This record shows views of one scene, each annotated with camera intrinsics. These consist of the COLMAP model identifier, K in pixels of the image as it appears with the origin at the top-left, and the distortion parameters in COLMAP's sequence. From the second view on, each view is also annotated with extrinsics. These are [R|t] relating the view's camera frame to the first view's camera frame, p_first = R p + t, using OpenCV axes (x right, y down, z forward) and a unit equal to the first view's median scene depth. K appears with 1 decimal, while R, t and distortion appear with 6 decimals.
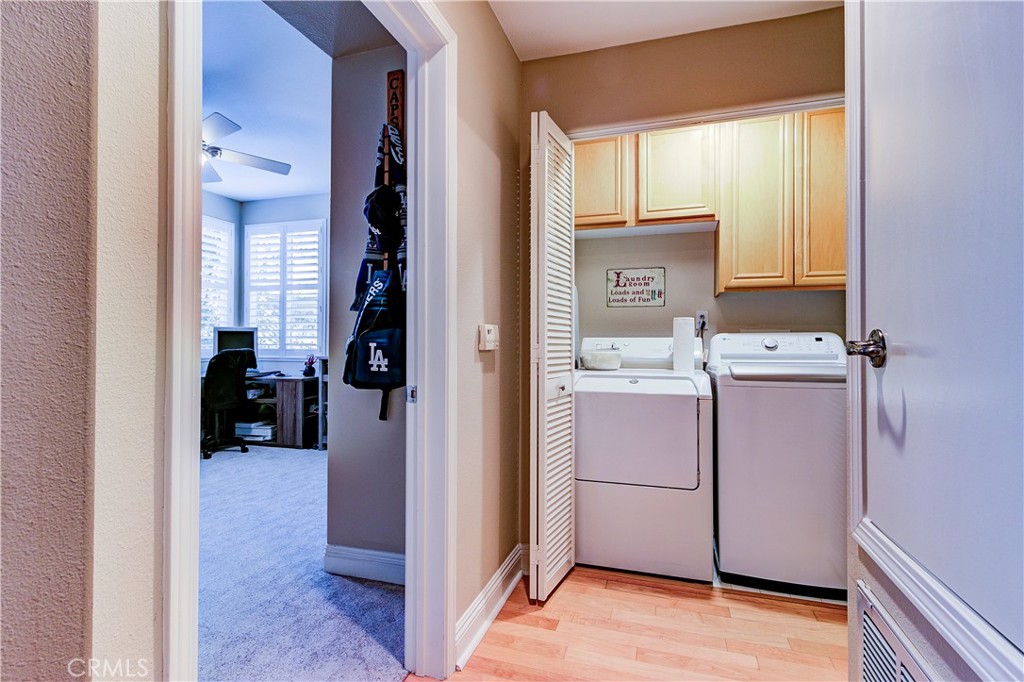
lens RADIAL K [[500.8, 0, 510.4], [0, 500.8, 339.3], [0, 0, 1]] dist [0.017771, 0.000174]
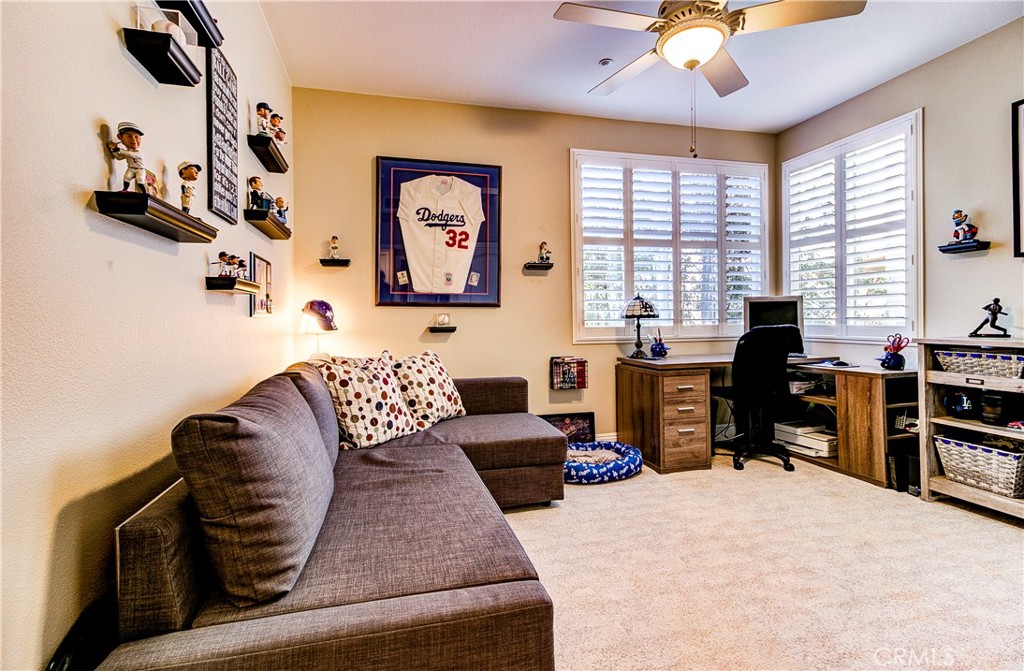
lens RADIAL K [[464.4, 0, 510.3], [0, 464.4, 320.2], [0, 0, 1]] dist [0.017517, 0.003001]
pose [[0.528614, -0.011578, -0.848783, -0.160276], [0.021884, 0.999761, -0.000009, 0.003243], [0.848580, -0.018570, 0.528741, 0.299283]]
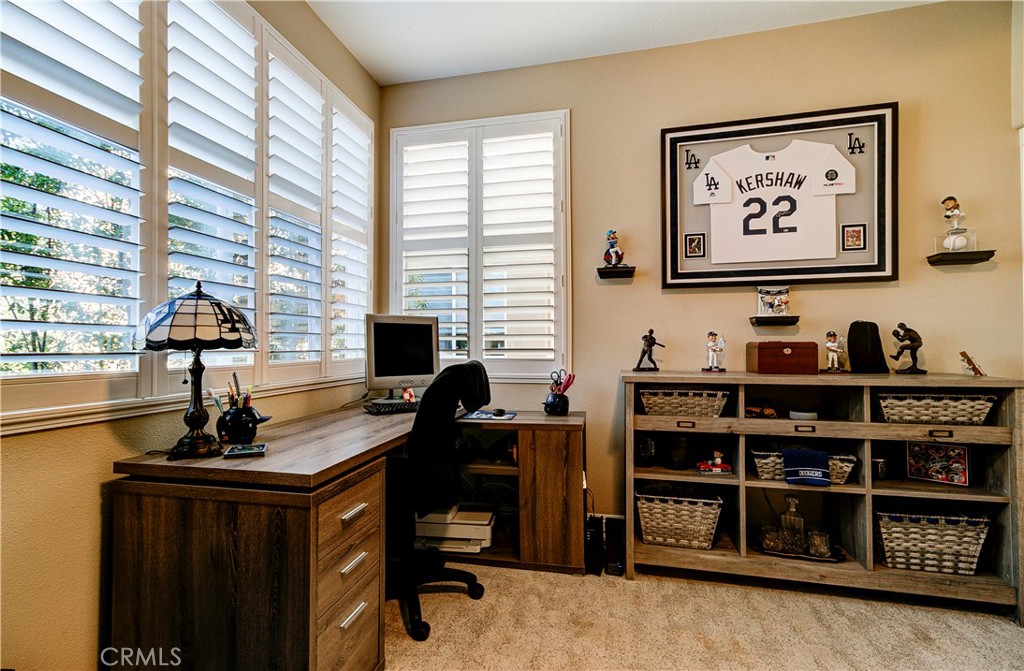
lens RADIAL K [[464.4, 0, 502.1], [0, 464.4, 341.5], [0, 0, 1]] dist [0.017517, 0.003001]
pose [[0.996871, -0.009981, 0.078414, -0.501961], [0.009975, 0.999950, 0.000470, 0.001773], [-0.078415, 0.000314, 0.996921, 0.555202]]
